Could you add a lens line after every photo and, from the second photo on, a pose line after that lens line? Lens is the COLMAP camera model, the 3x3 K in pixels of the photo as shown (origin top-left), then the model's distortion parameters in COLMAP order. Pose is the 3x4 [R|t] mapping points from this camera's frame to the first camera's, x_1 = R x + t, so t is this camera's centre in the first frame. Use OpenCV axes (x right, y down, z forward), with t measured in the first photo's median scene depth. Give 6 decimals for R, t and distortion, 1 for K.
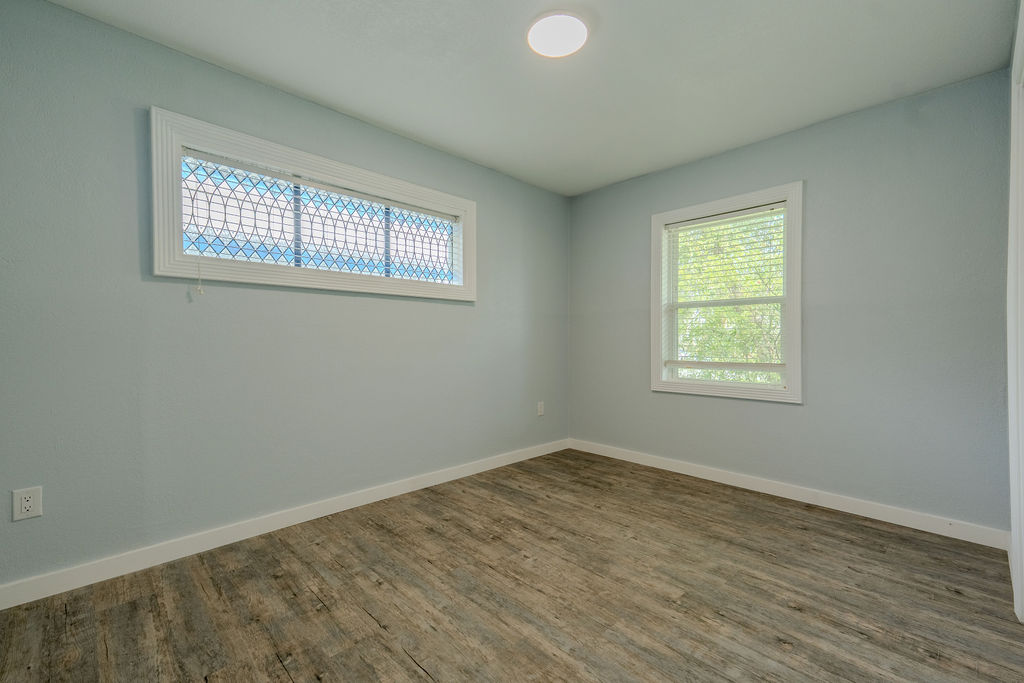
lens RADIAL K [[440.7, 0, 519.6], [0, 440.7, 342.4], [0, 0, 1]] dist [0.013290, 0.000523]
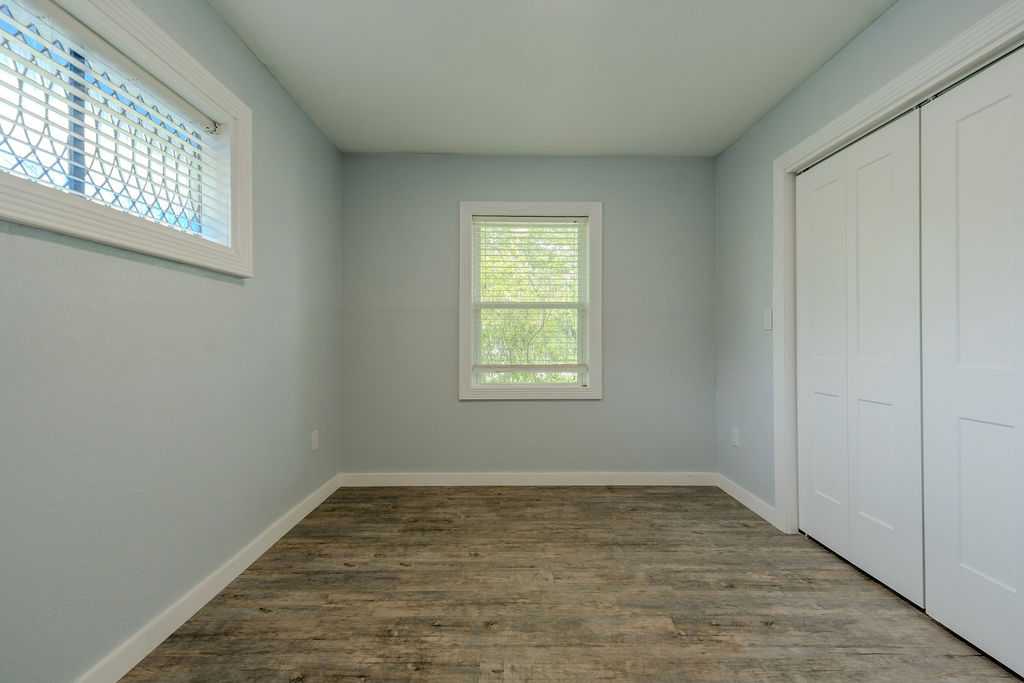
lens RADIAL K [[440.7, 0, 519.6], [0, 440.7, 342.4], [0, 0, 1]] dist [0.013290, 0.000523]
pose [[0.687030, -0.000454, 0.726629, -0.332813], [0.004937, 0.999980, -0.004043, -0.002096], [-0.726612, 0.006365, 0.687018, 0.388727]]
